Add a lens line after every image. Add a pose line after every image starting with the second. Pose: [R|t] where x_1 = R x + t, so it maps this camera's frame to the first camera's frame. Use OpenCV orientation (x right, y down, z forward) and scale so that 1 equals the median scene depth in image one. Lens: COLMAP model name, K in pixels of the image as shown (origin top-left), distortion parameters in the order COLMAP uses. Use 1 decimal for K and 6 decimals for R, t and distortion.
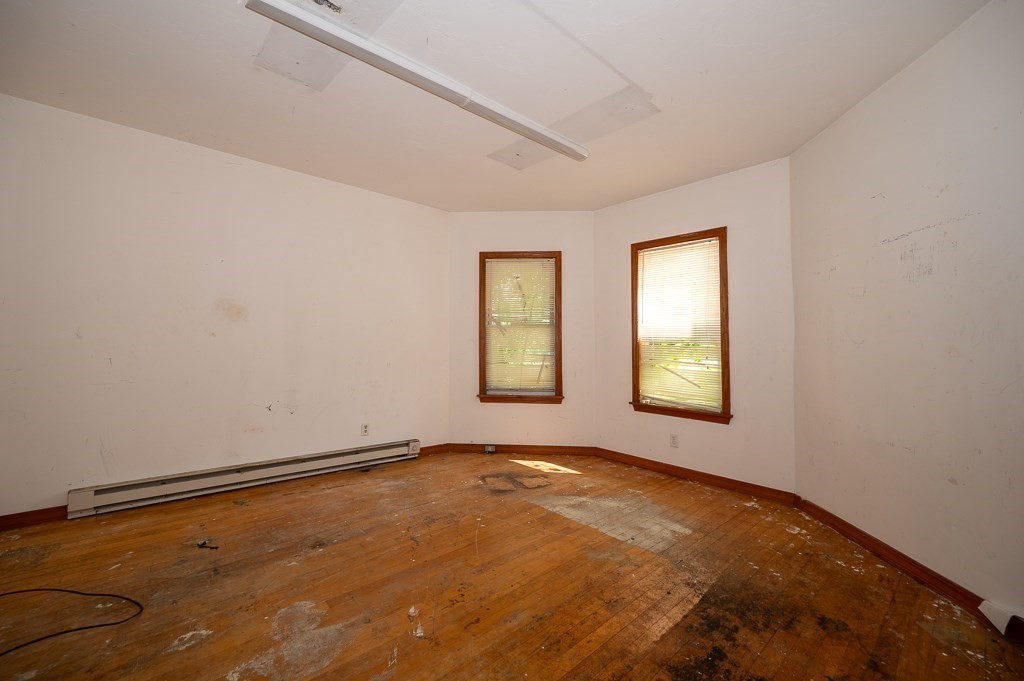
lens RADIAL K [[431.4, 0, 509.5], [0, 431.4, 339.8], [0, 0, 1]] dist [0.000405, 0.000046]
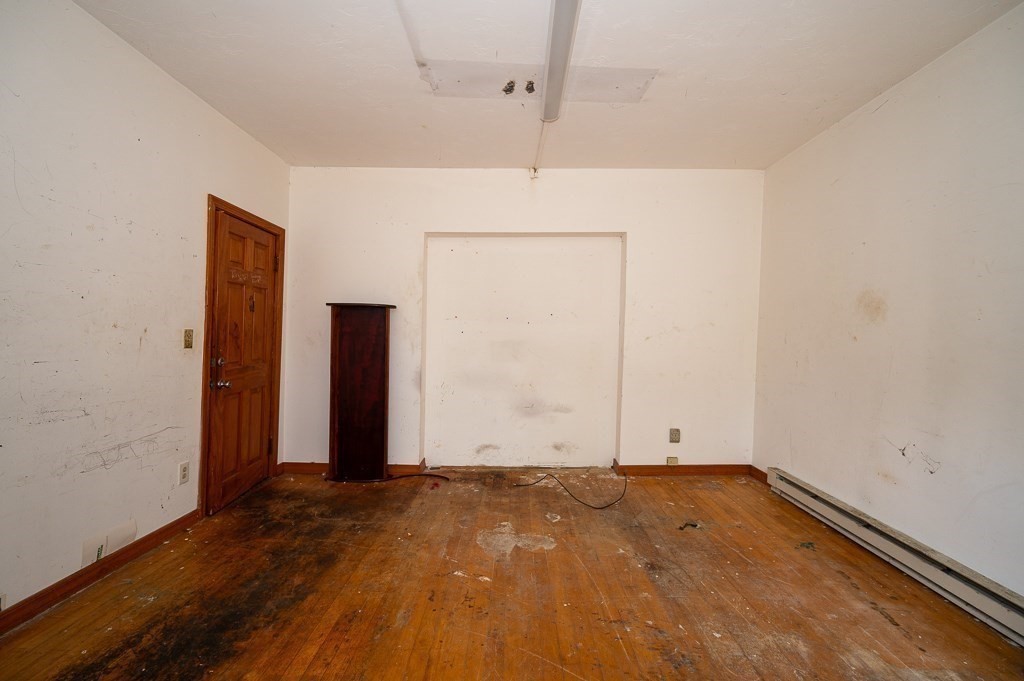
lens RADIAL K [[447.7, 0, 509.4], [0, 447.7, 339.3], [0, 0, 1]] dist [0.003435, 0.000646]
pose [[-0.679788, -0.014907, -0.733257, 0.527322], [-0.015515, 0.999862, -0.005944, 0.006116], [0.733244, 0.007336, -0.679926, 1.609321]]
